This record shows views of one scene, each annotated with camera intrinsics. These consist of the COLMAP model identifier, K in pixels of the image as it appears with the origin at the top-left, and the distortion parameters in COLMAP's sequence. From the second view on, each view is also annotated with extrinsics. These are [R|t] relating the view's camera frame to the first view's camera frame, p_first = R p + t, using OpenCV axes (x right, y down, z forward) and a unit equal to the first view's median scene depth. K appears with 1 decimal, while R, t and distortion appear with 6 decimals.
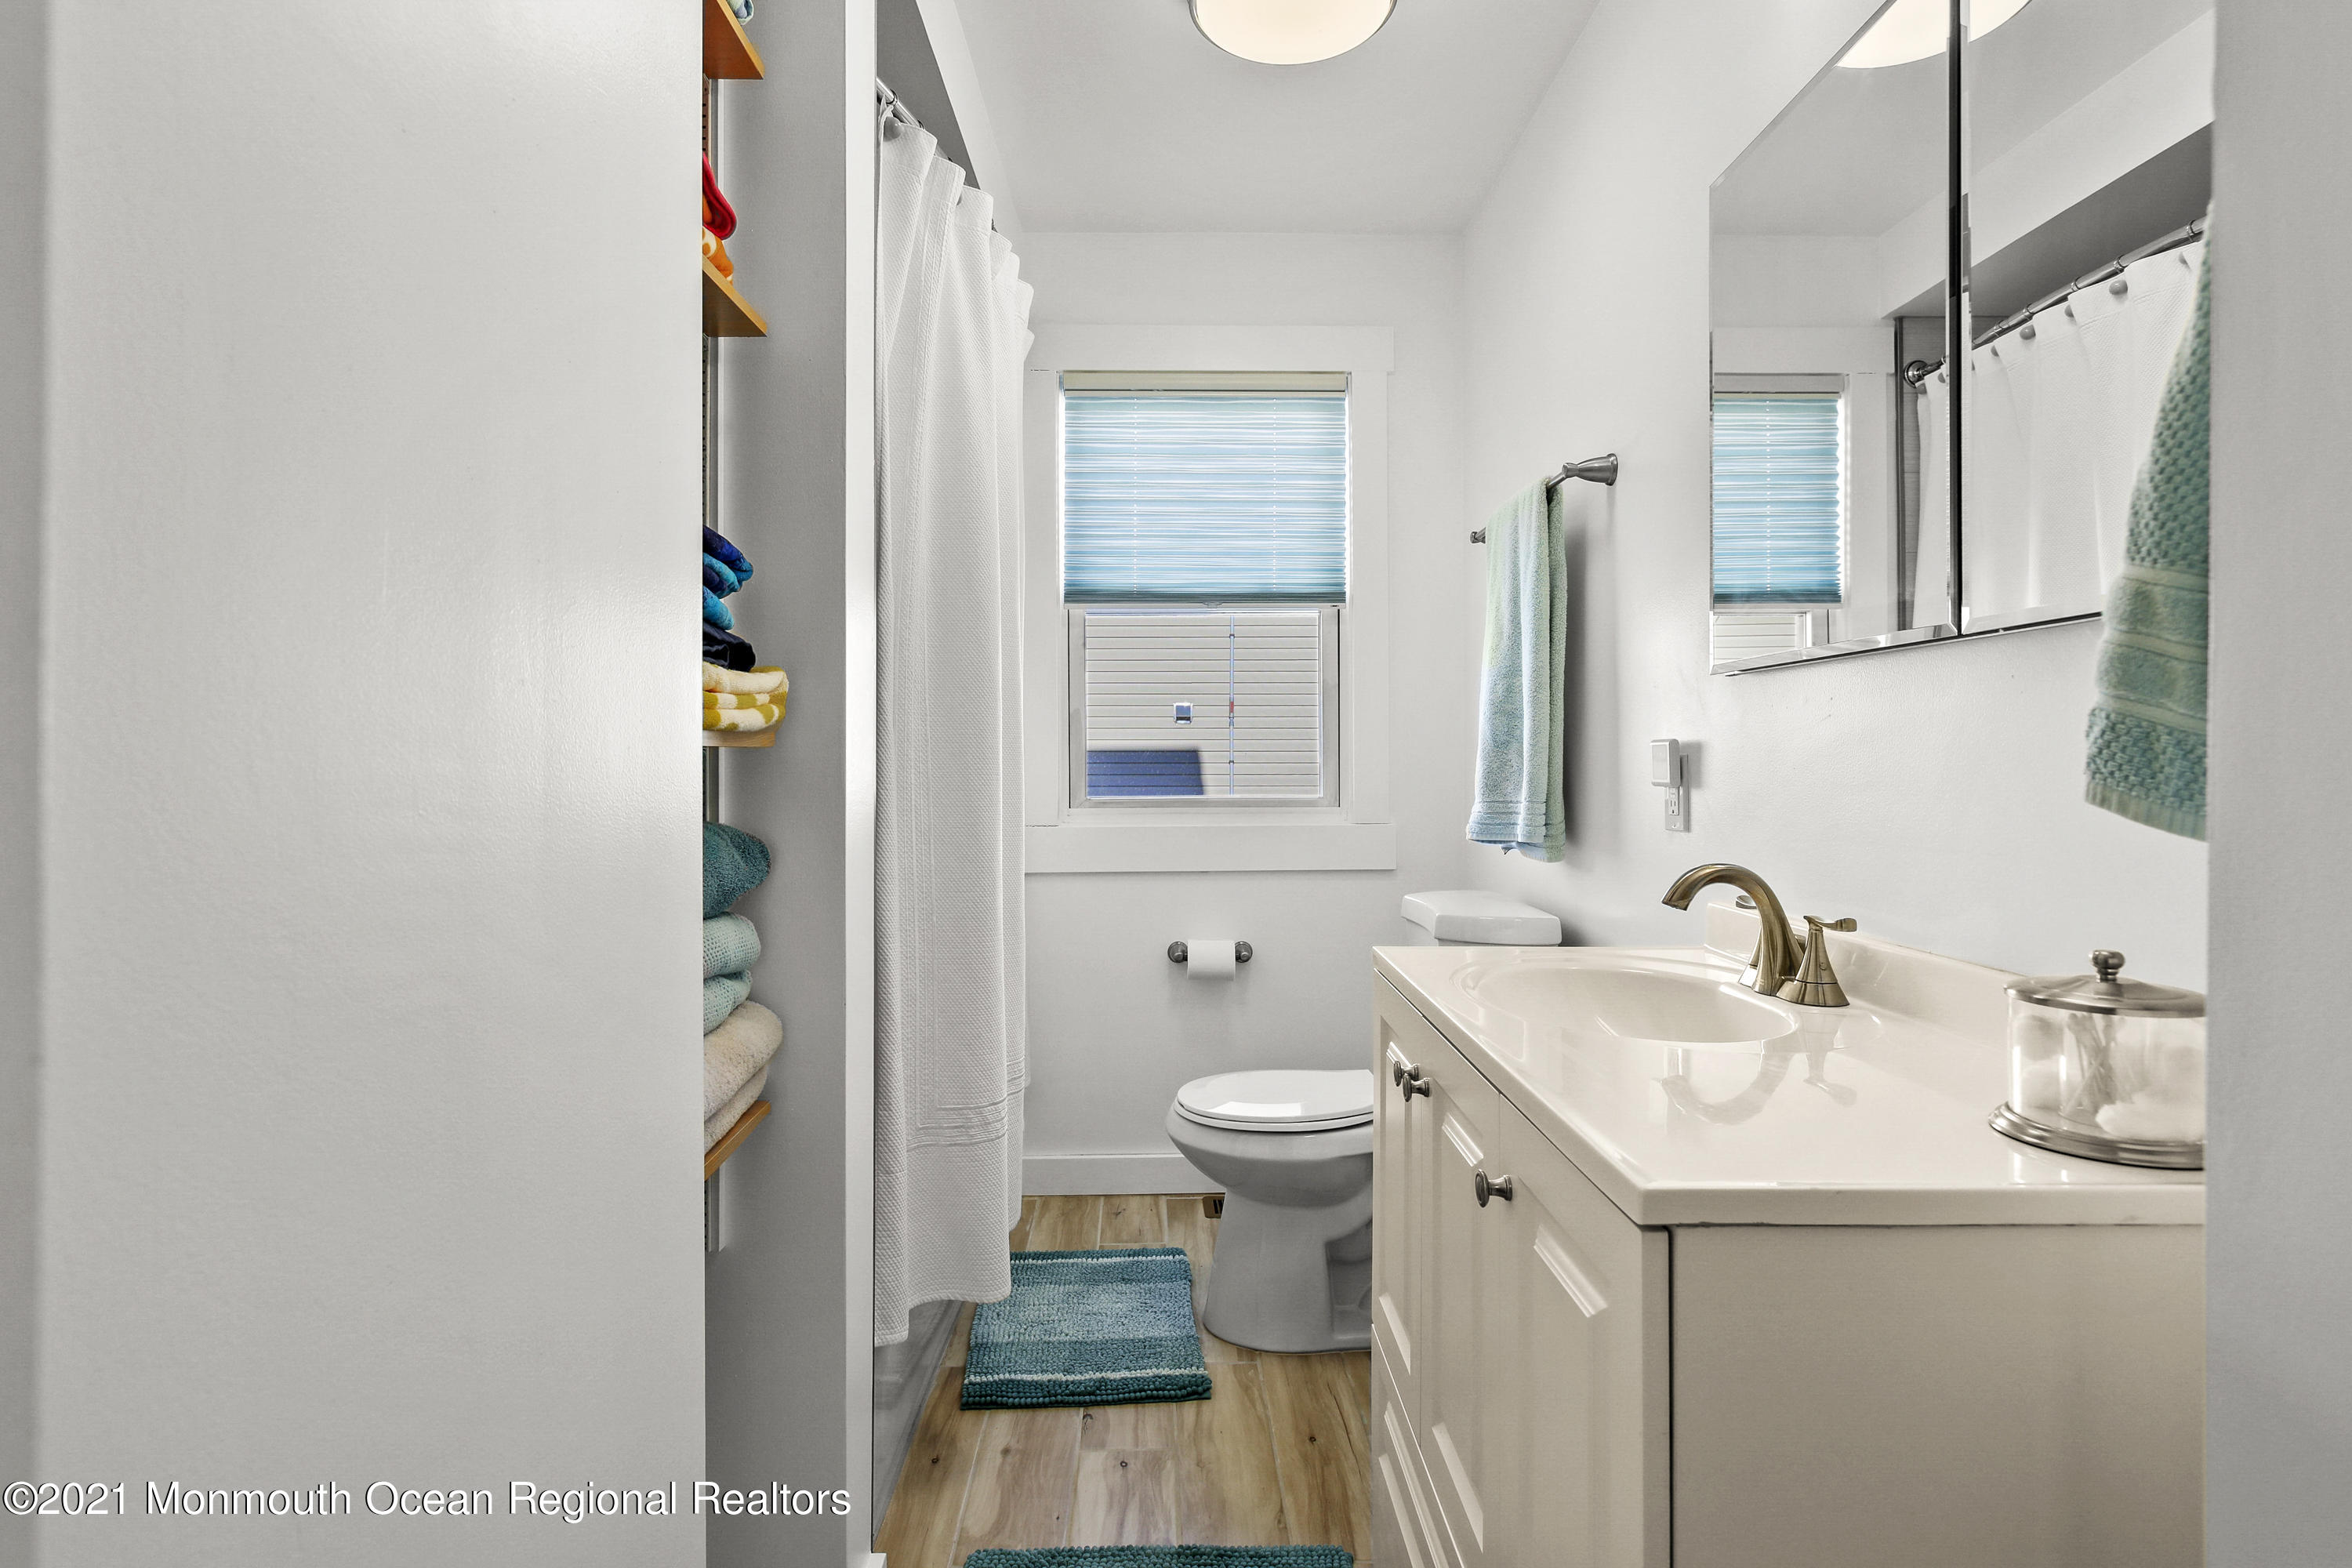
lens RADIAL K [[1168.5, 0, 1178.7], [0, 1168.5, 770.9], [0, 0, 1]] dist [-0.000377, -0.000071]
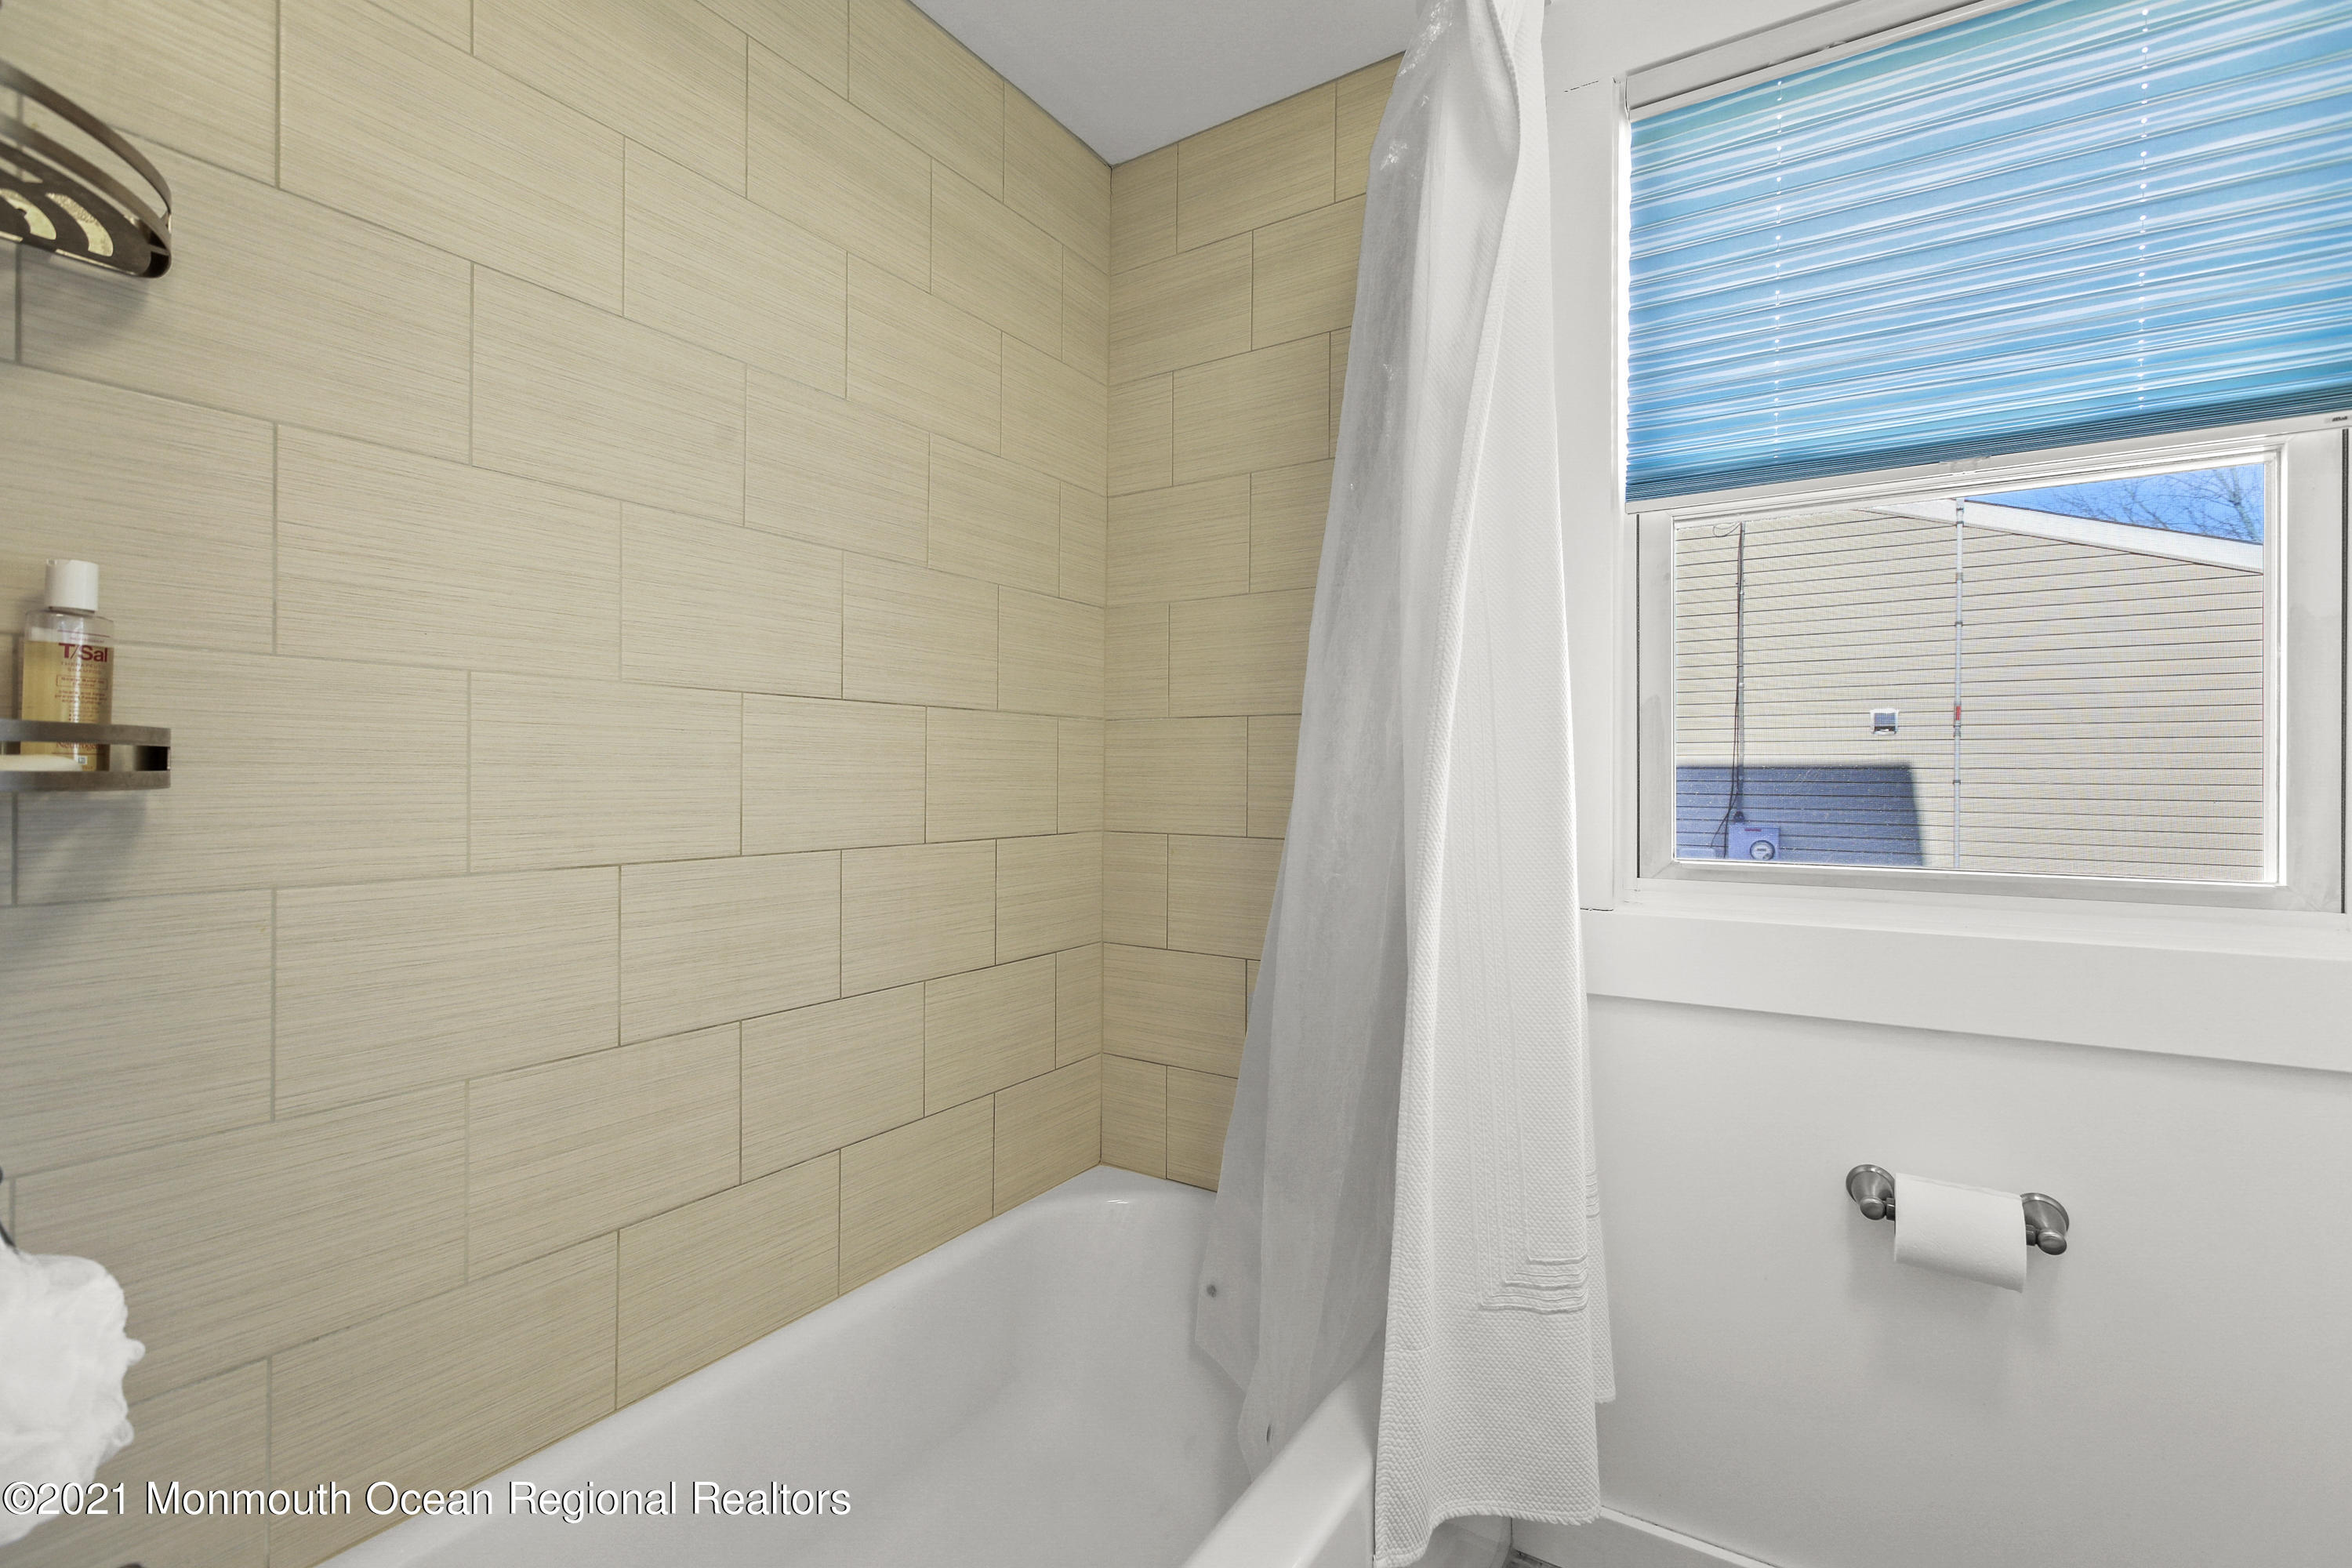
lens RADIAL K [[1058.4, 0, 1184.7], [0, 1058.4, 770.0], [0, 0, 1]] dist [0.001541, 0.002444]
pose [[0.836562, 0.004466, -0.547854, 0.001066], [-0.011462, 0.999891, -0.009352, -0.011247], [0.547752, 0.014103, 0.836522, 0.474515]]
